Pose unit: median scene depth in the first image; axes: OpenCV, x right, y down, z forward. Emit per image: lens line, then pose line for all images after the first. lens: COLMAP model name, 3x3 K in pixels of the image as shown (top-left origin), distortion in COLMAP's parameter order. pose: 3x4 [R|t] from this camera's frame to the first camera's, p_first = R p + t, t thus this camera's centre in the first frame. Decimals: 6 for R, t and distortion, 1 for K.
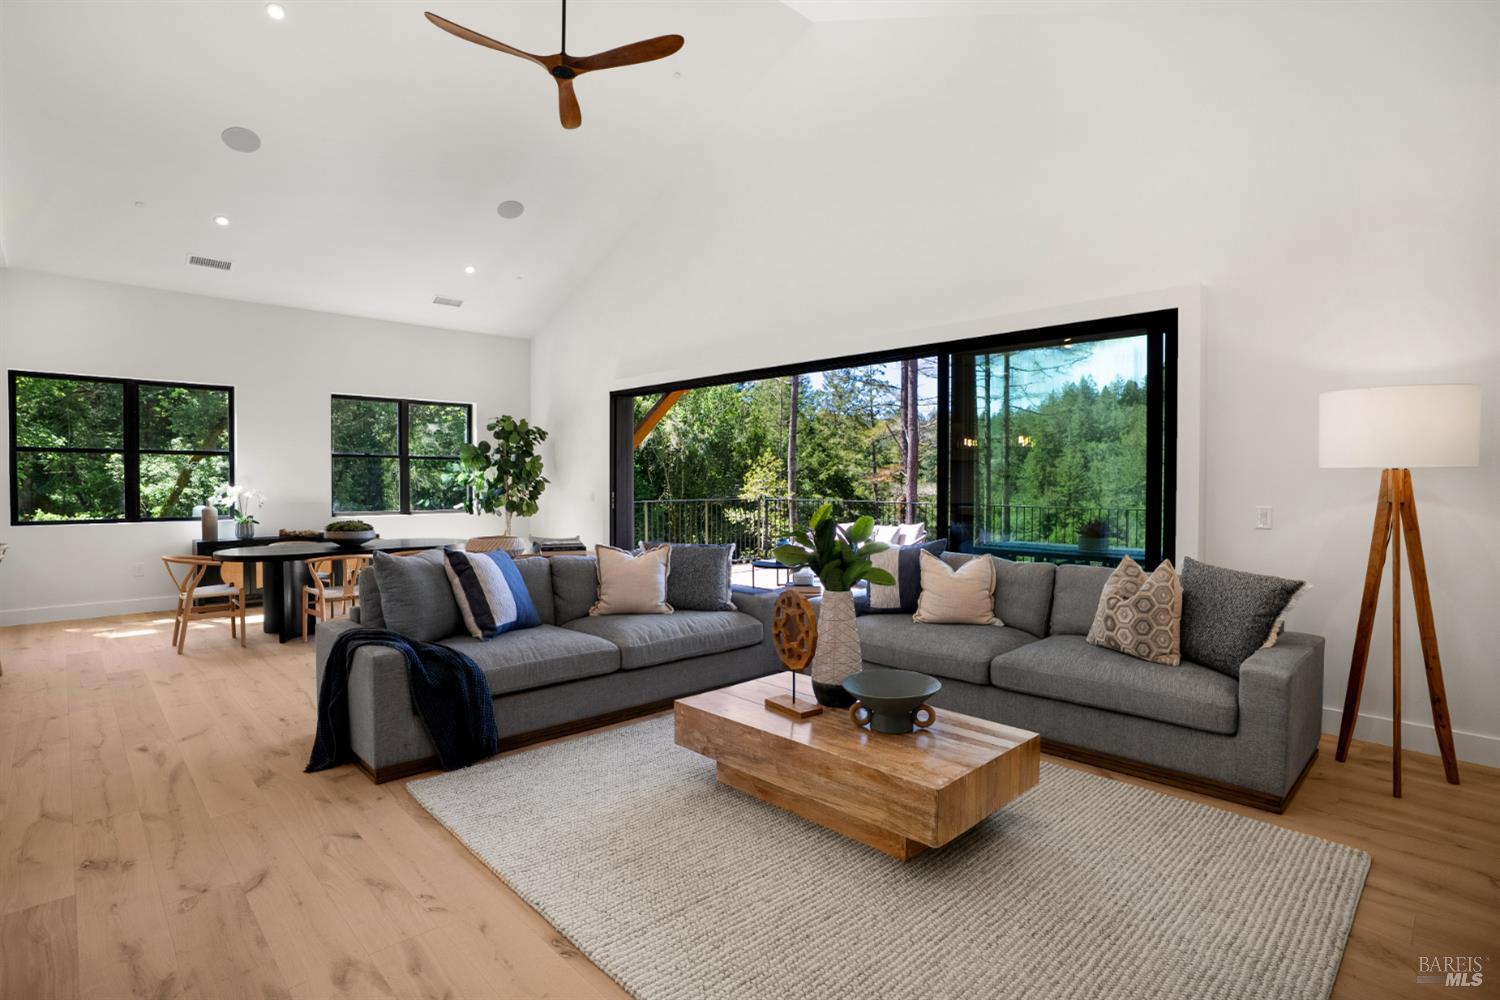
lens RADIAL K [[734.9, 0, 755.0], [0, 734.9, 495.0], [0, 0, 1]] dist [-0.026036, 0.008742]
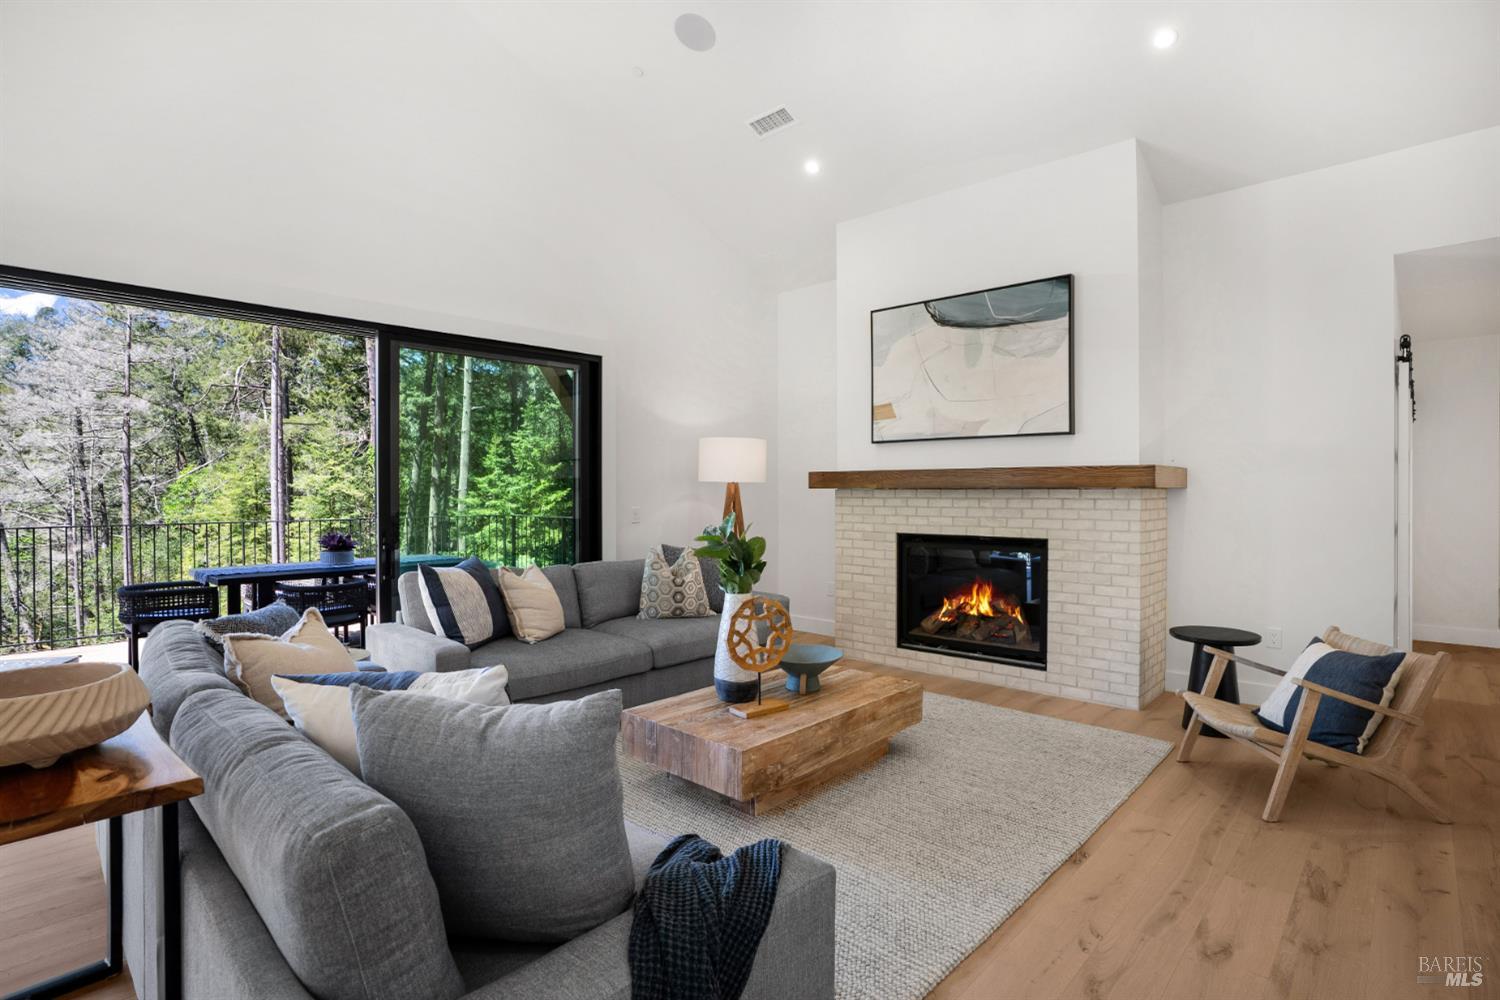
lens RADIAL K [[771.1, 0, 754.0], [0, 771.1, 495.4], [0, 0, 1]] dist [-0.007073, 0.000304]
pose [[-0.086643, -0.001416, 0.996238, -1.157382], [0.008971, 0.999957, 0.002201, -0.005549], [-0.996199, 0.009127, -0.086626, 1.261865]]
